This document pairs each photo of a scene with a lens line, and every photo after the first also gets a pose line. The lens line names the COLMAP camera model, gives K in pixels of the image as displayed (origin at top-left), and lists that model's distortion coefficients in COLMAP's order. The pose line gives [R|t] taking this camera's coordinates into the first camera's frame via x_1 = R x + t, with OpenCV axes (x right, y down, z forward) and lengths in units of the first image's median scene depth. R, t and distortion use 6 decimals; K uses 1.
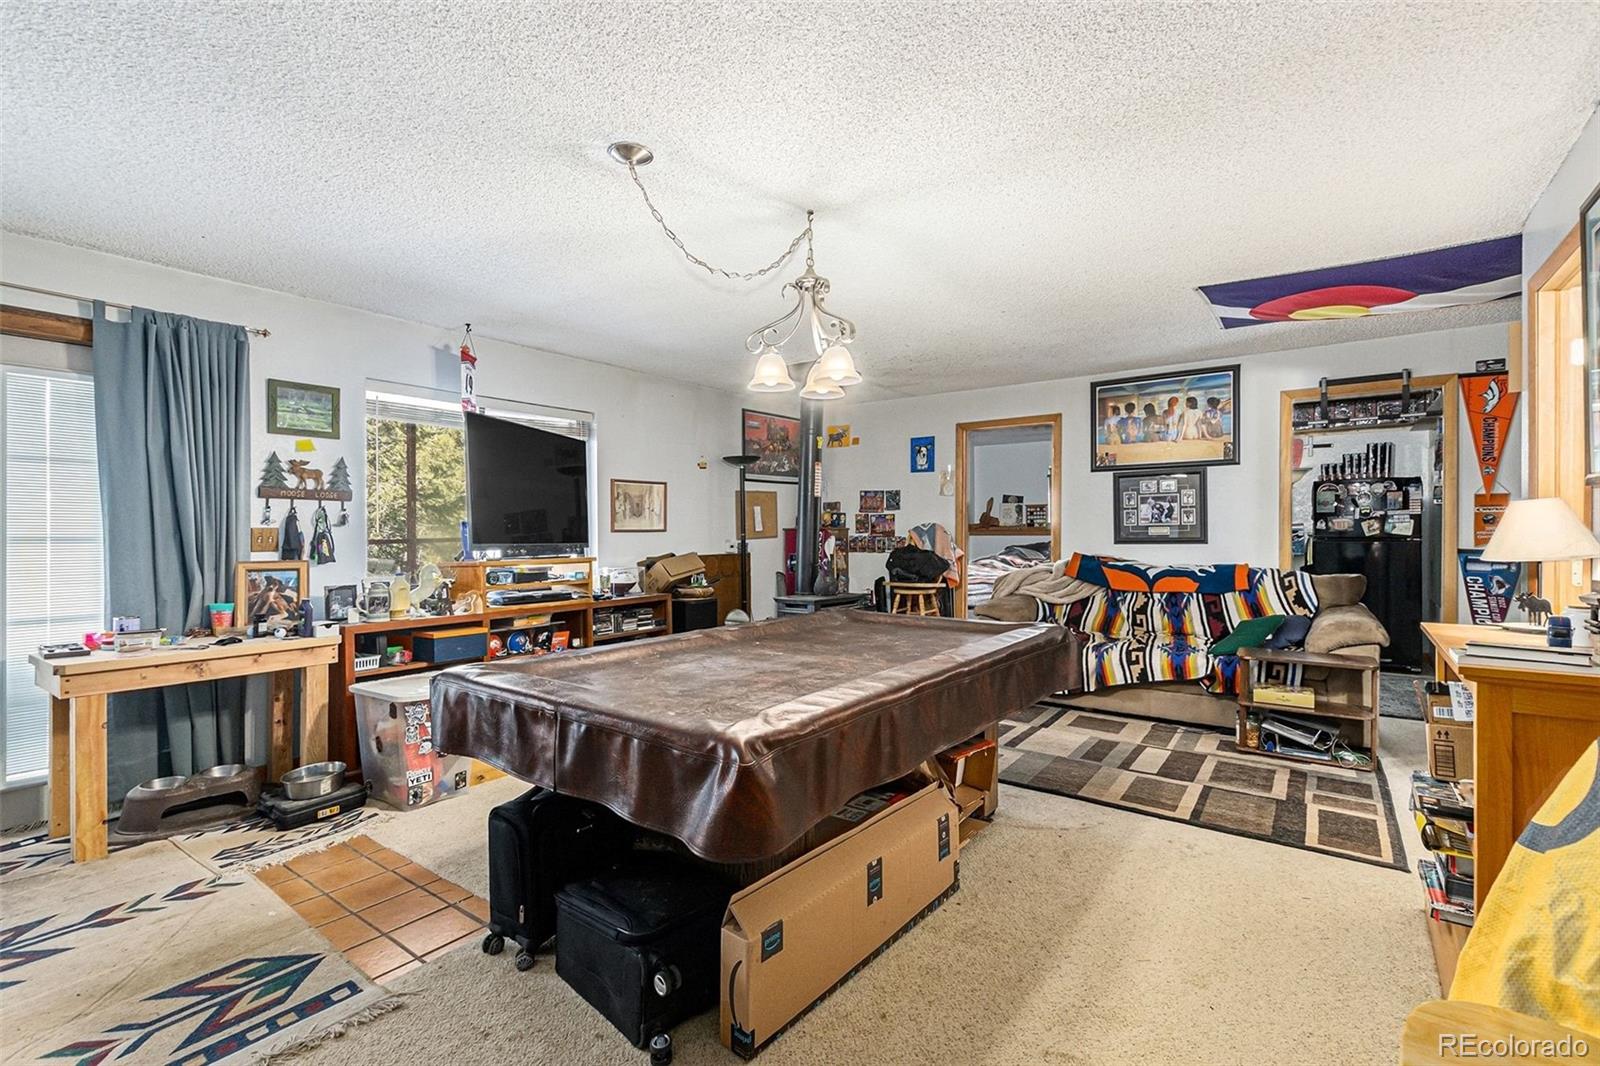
lens RADIAL K [[721.2, 0, 798.8], [0, 721.2, 536.2], [0, 0, 1]] dist [0.003900, -0.001756]
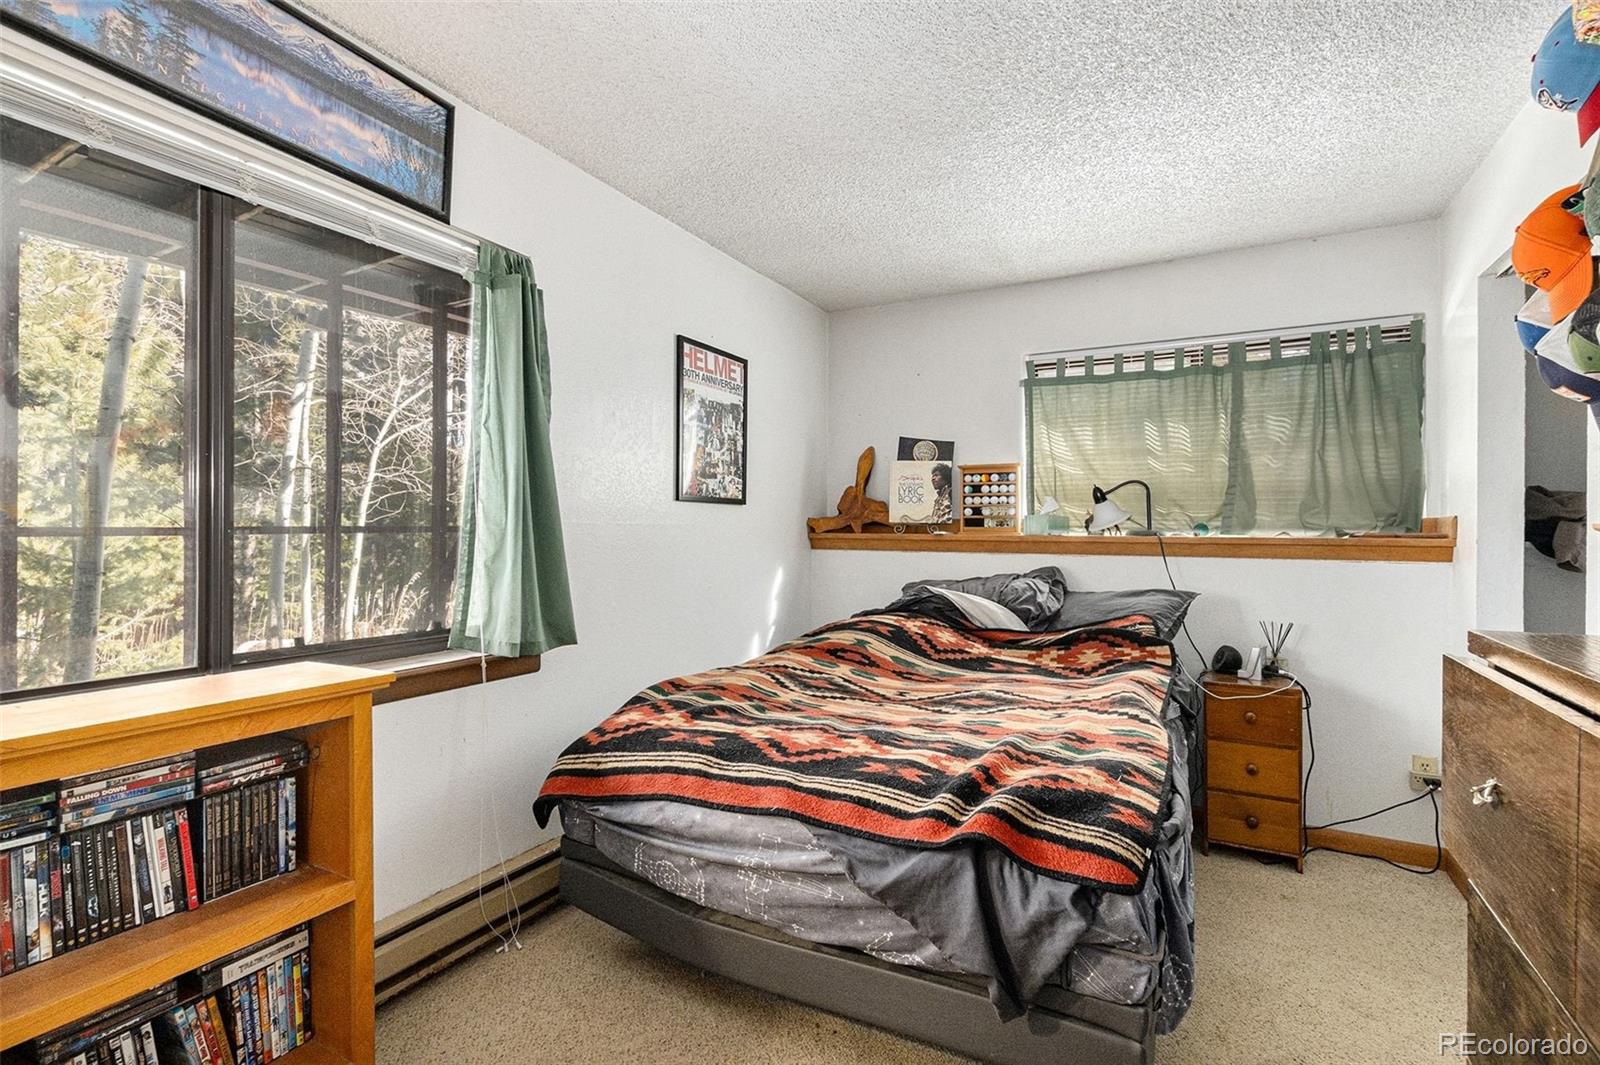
lens RADIAL K [[721.2, 0, 802.2], [0, 721.2, 528.3], [0, 0, 1]] dist [0.003900, -0.001756]
pose [[0.991968, 0.000835, 0.126482, 0.190619], [-0.000695, 0.999999, -0.001157, -0.011728], [-0.126483, 0.001060, 0.991968, 0.653371]]
